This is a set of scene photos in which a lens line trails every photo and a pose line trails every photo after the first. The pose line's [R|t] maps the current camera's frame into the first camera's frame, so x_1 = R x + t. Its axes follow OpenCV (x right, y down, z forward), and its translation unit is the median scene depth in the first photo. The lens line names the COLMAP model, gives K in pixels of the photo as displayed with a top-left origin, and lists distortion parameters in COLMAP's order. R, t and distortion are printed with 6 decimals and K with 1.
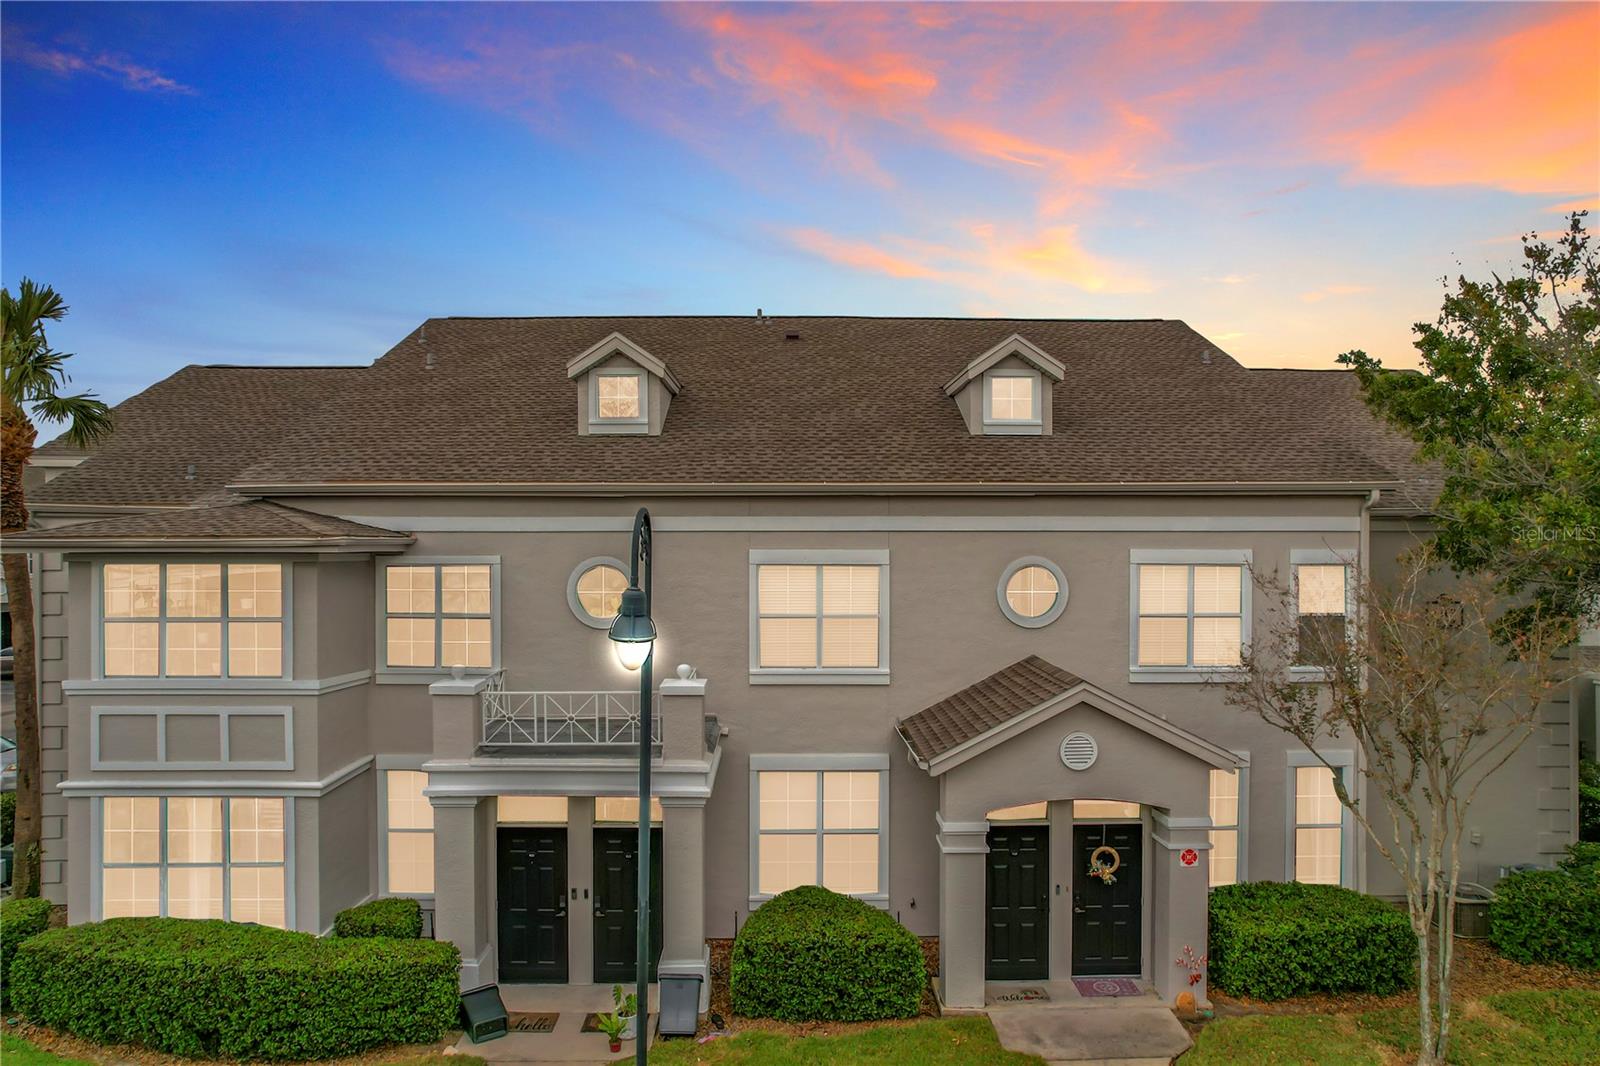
lens RADIAL K [[1009.6, 0, 800.5], [0, 1009.6, 547.3], [0, 0, 1]] dist [-0.030225, 0.052521]
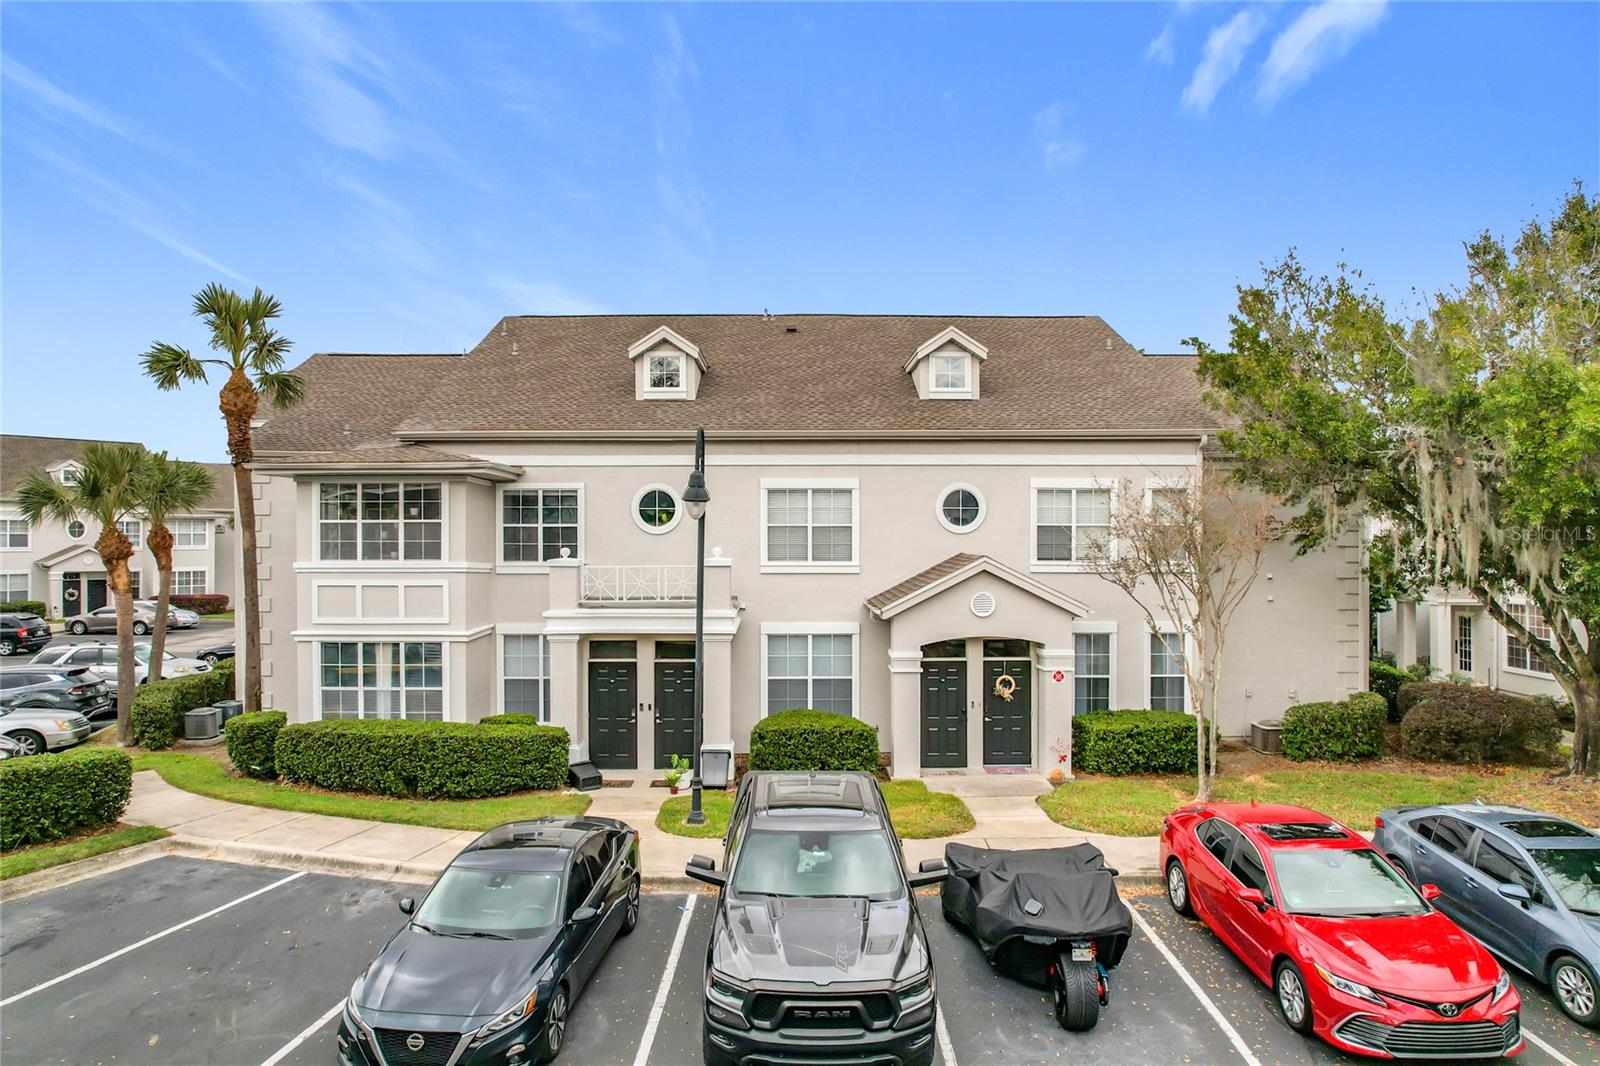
lens RADIAL K [[1009.6, 0, 797.3], [0, 1009.6, 524.1], [0, 0, 1]] dist [-0.030225, 0.052521]
pose [[0.999990, -0.001074, -0.004453, 0.008418], [0.000979, 0.999772, -0.021338, 0.111306], [0.004475, 0.021333, 0.999762, -0.472060]]
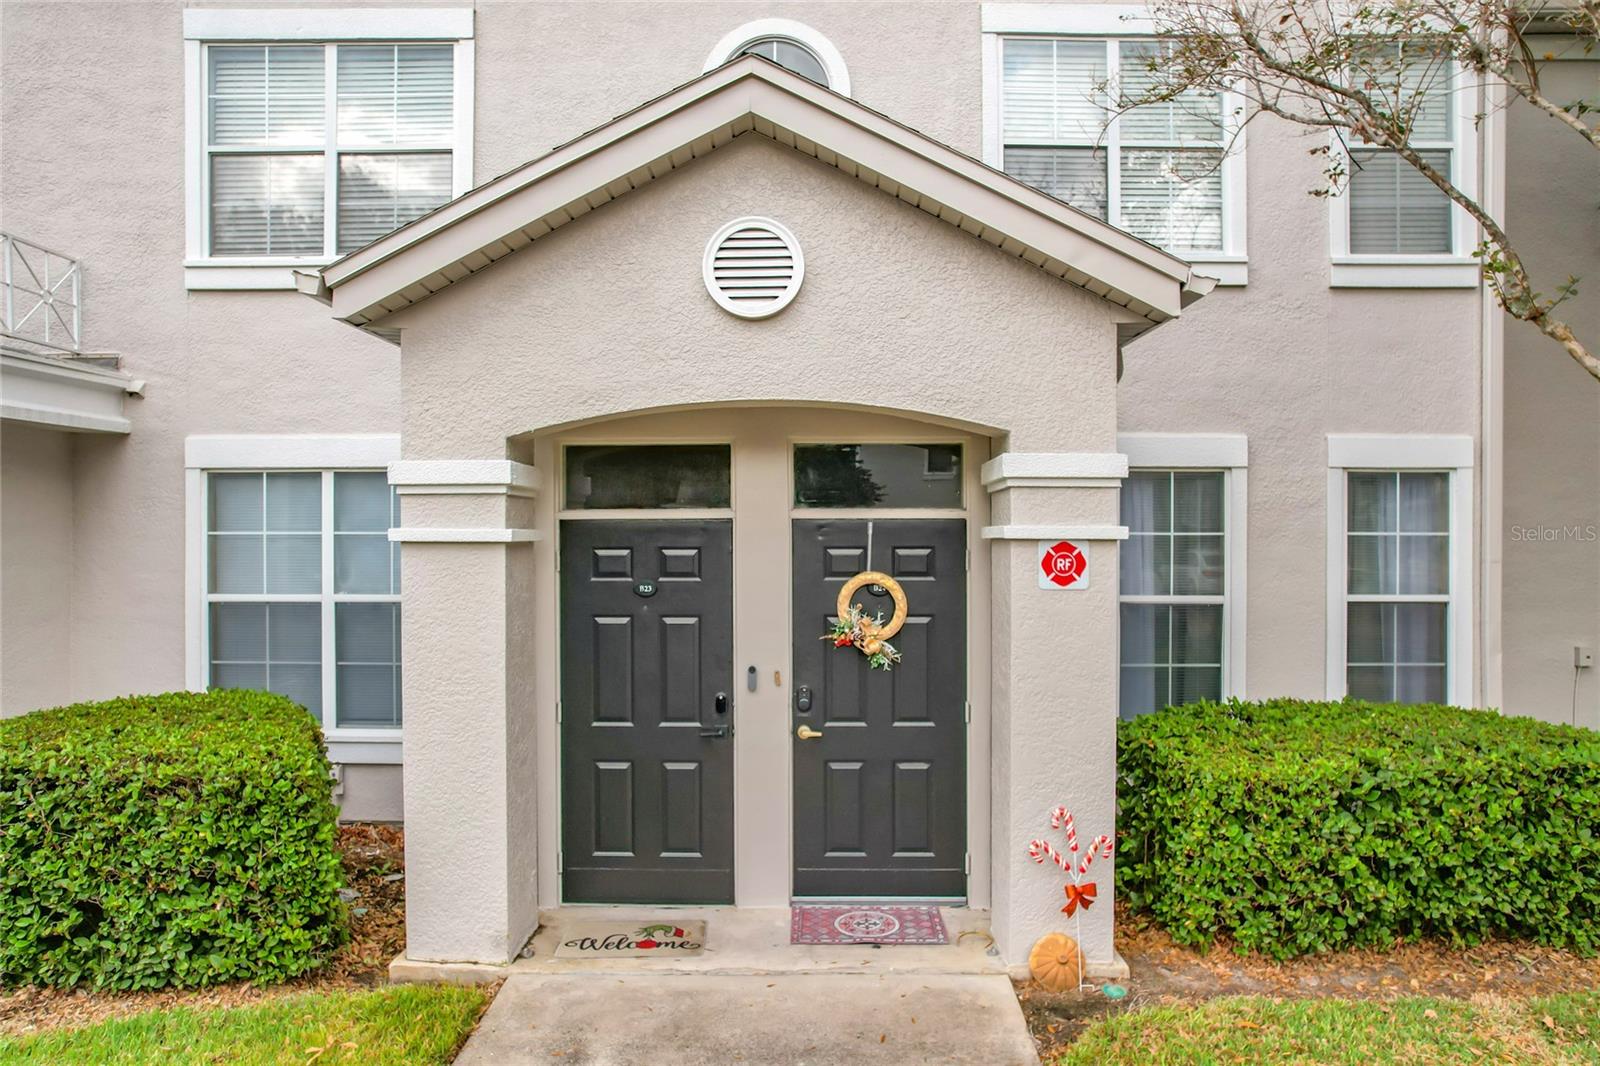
lens RADIAL K [[1009.6, 0, 802.9], [0, 1009.6, 528.1], [0, 0, 1]] dist [-0.030225, 0.052521]
pose [[0.999722, 0.000103, -0.023580, 0.289281], [-0.000224, 0.999987, -0.005099, 0.286380], [0.023579, 0.005103, 0.999709, 0.607741]]
